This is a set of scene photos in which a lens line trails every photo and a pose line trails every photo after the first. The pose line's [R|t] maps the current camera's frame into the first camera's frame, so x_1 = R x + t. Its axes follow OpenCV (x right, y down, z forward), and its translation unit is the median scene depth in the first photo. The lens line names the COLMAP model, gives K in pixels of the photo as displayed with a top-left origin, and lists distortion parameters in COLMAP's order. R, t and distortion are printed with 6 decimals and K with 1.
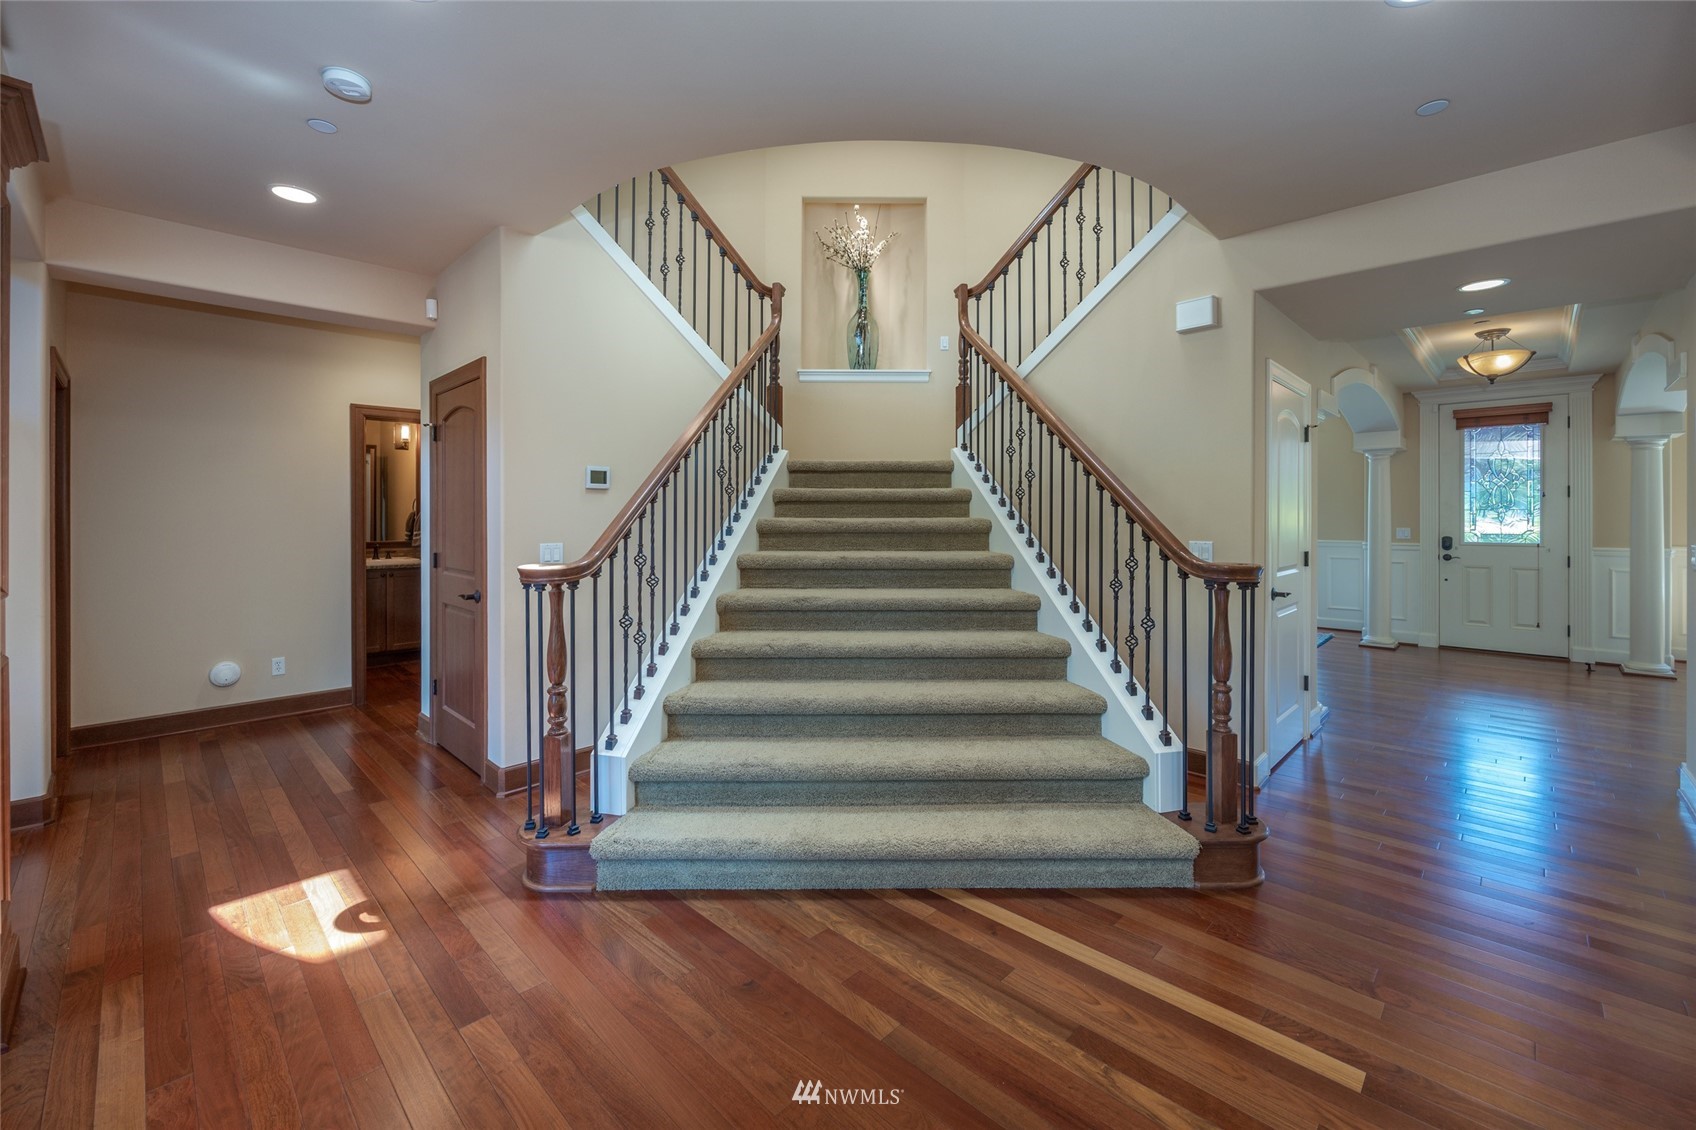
lens RADIAL K [[696.3, 0, 850.7], [0, 696.3, 509.8], [0, 0, 1]] dist [-0.001813, -0.000196]
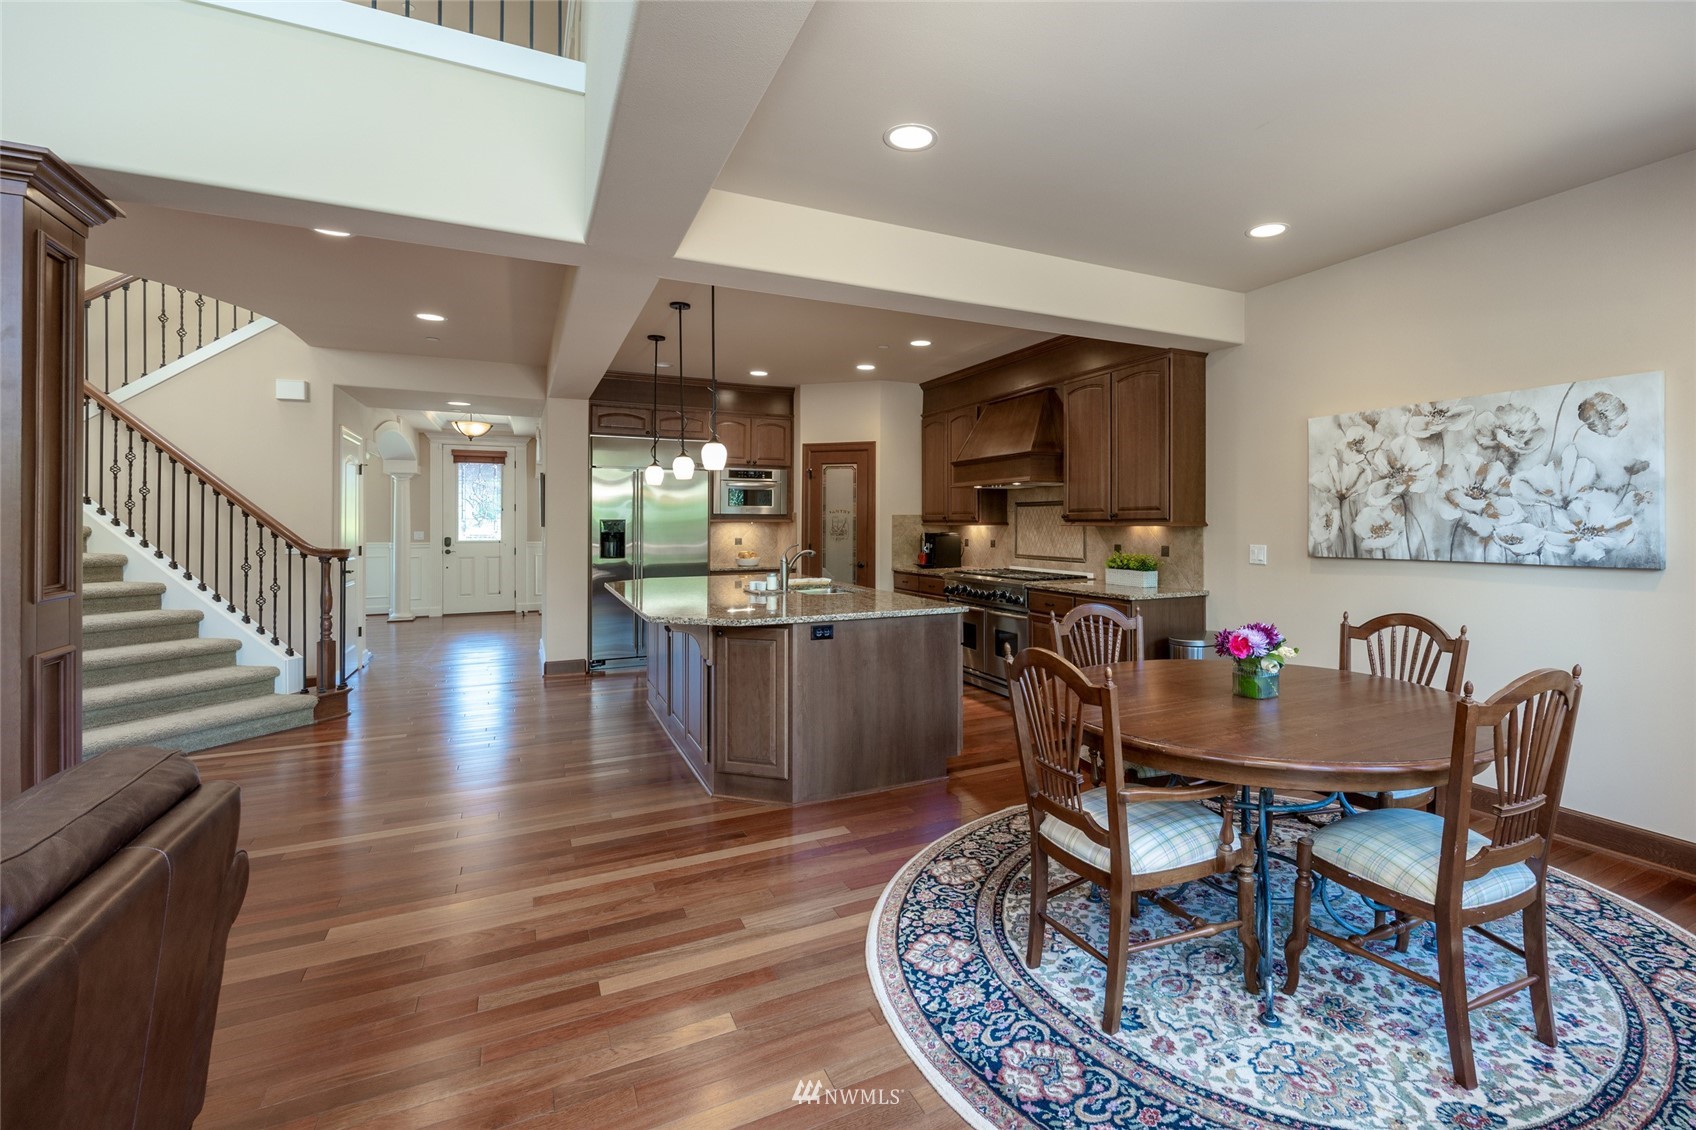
lens RADIAL K [[763.2, 0, 925.7], [0, 763.2, 525.0], [0, 0, 1]] dist [-0.001304, 0.000018]
pose [[0.307104, -0.005090, 0.951662, -0.588257], [-0.004669, 0.999966, 0.006855, -0.003729], [-0.951665, -0.006548, 0.307069, -0.736032]]
